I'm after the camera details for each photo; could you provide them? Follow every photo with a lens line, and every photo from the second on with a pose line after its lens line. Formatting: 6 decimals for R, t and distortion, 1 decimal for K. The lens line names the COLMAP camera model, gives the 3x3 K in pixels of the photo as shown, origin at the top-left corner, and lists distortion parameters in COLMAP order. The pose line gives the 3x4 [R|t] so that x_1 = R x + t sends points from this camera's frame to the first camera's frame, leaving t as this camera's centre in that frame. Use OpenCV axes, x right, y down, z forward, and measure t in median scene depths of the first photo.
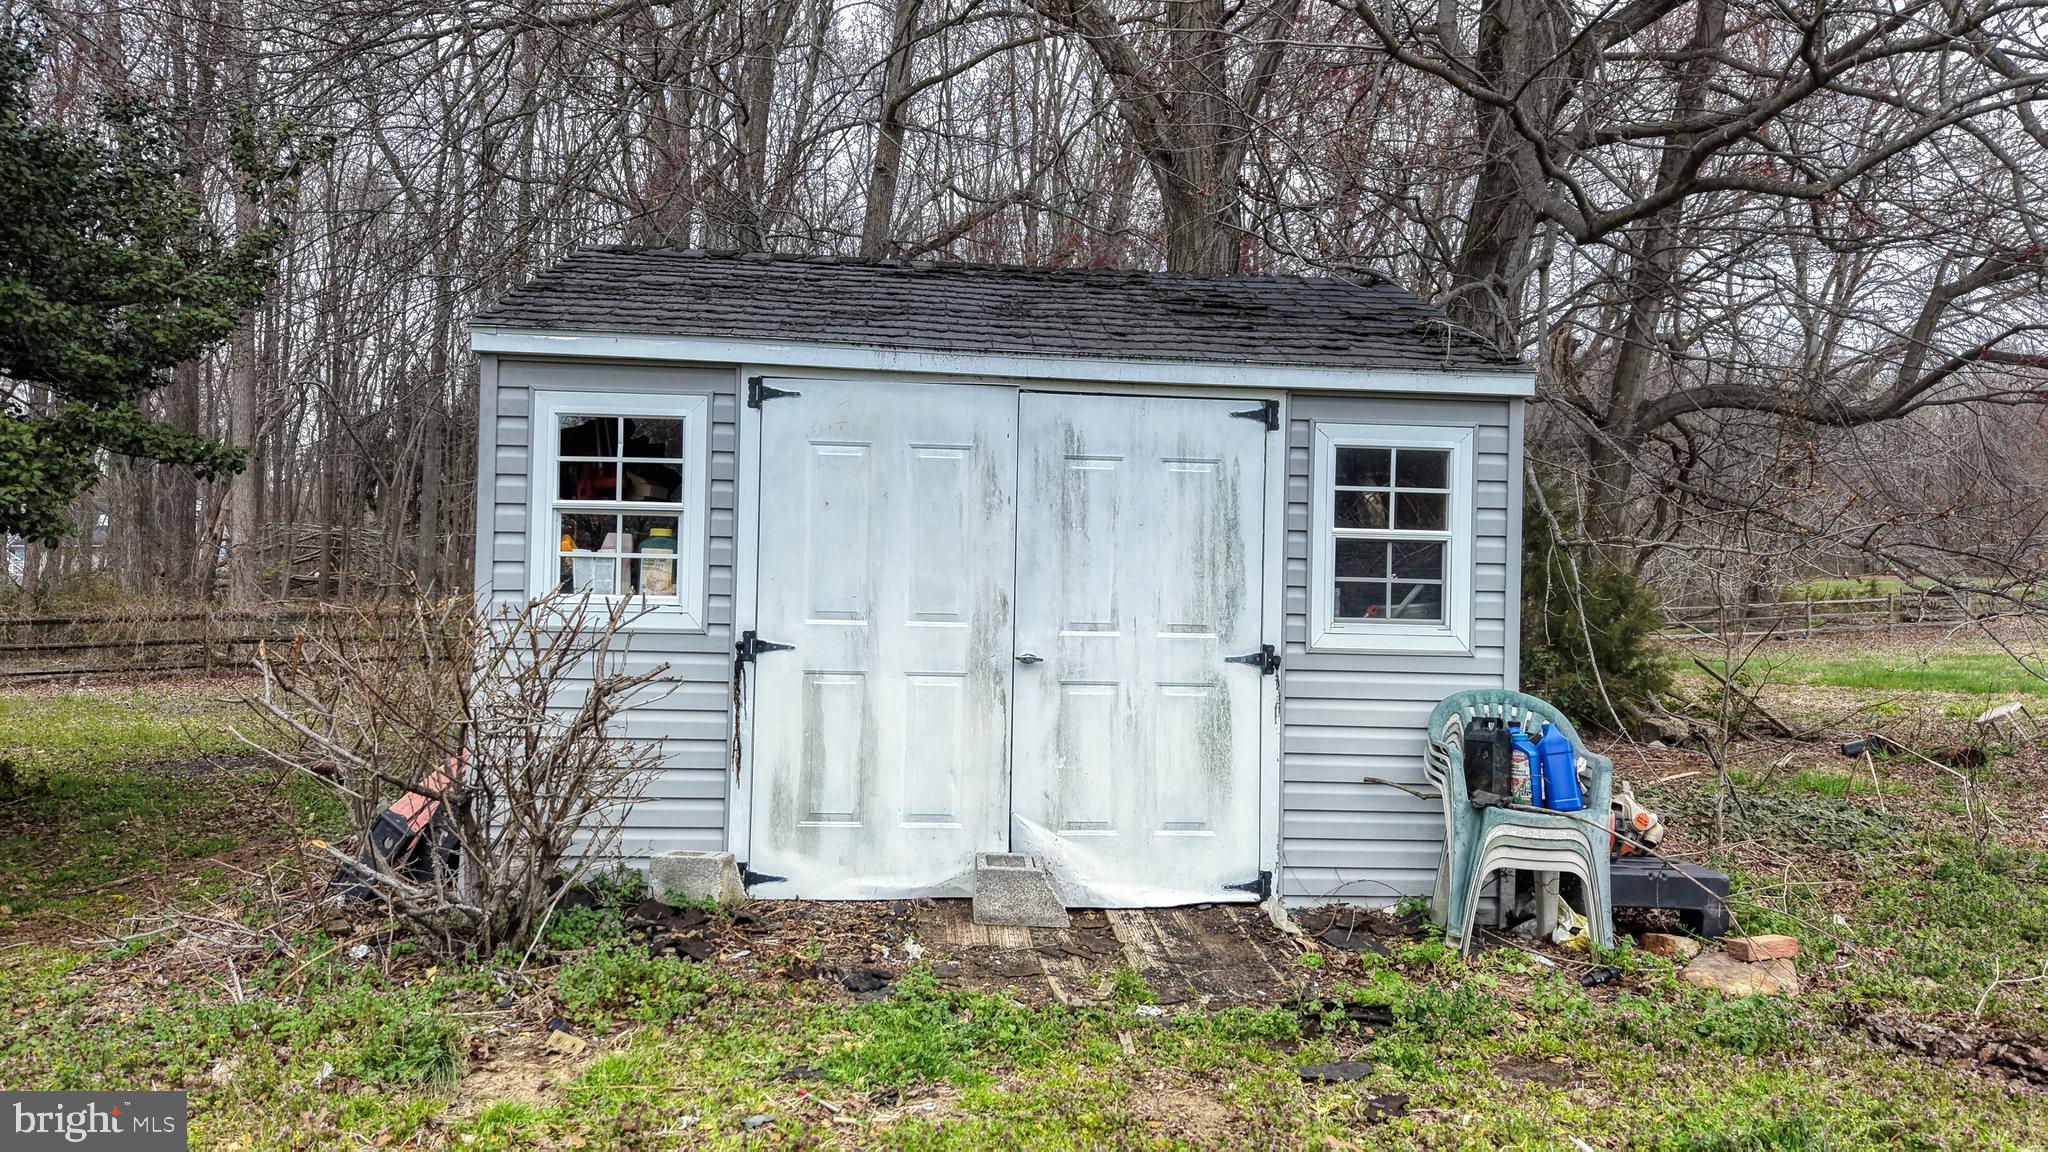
lens RADIAL K [[1367.4, 0, 1028.6], [0, 1367.4, 583.3], [0, 0, 1]] dist [0.040421, -0.043279]
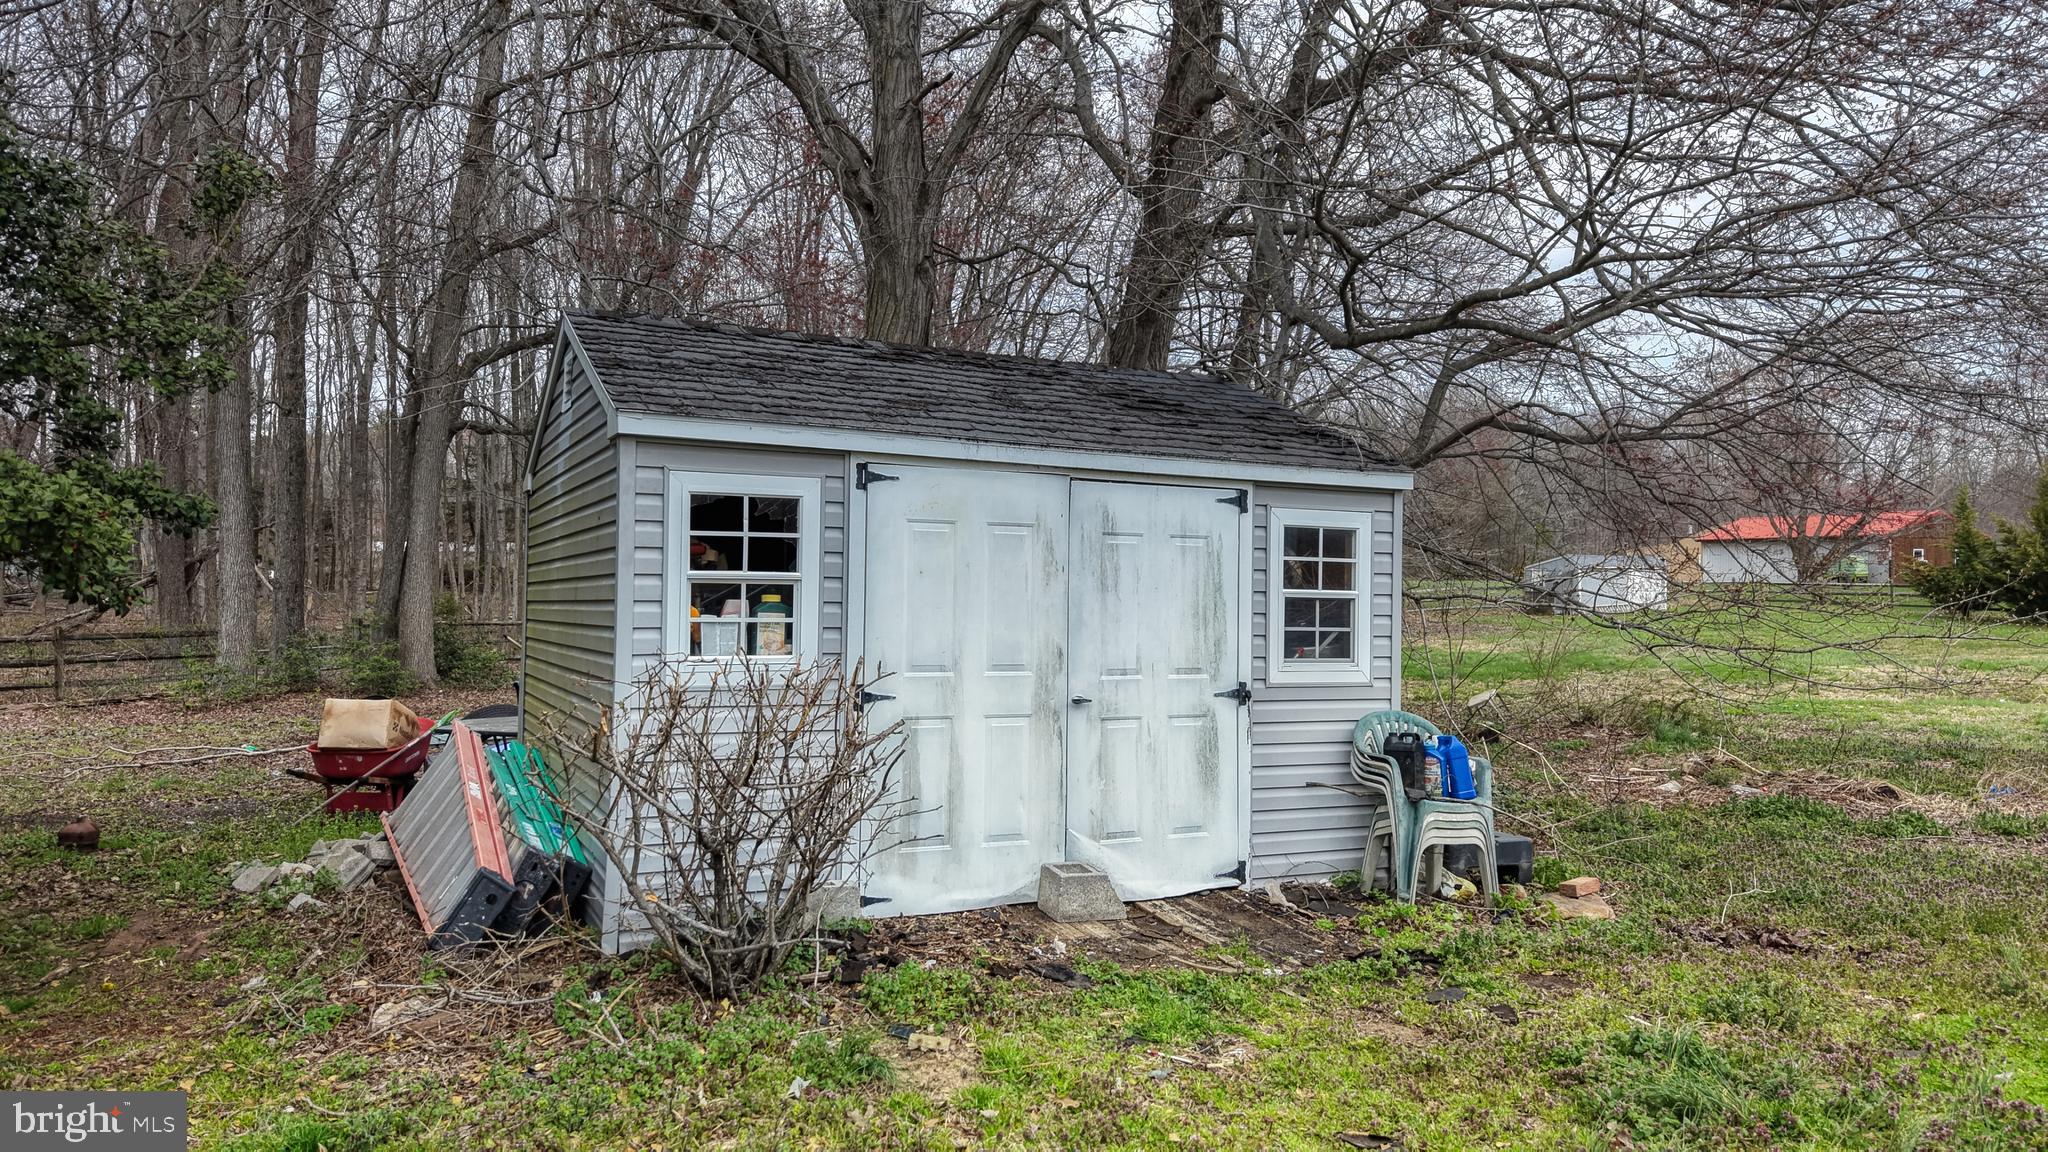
lens RADIAL K [[1367.4, 0, 1027.2], [0, 1367.4, 571.1], [0, 0, 1]] dist [0.040421, -0.043279]
pose [[0.932672, -0.001232, 0.360725, -0.478992], [0.004283, 0.999961, -0.007660, -0.050016], [-0.360701, 0.008689, 0.932641, -0.115096]]
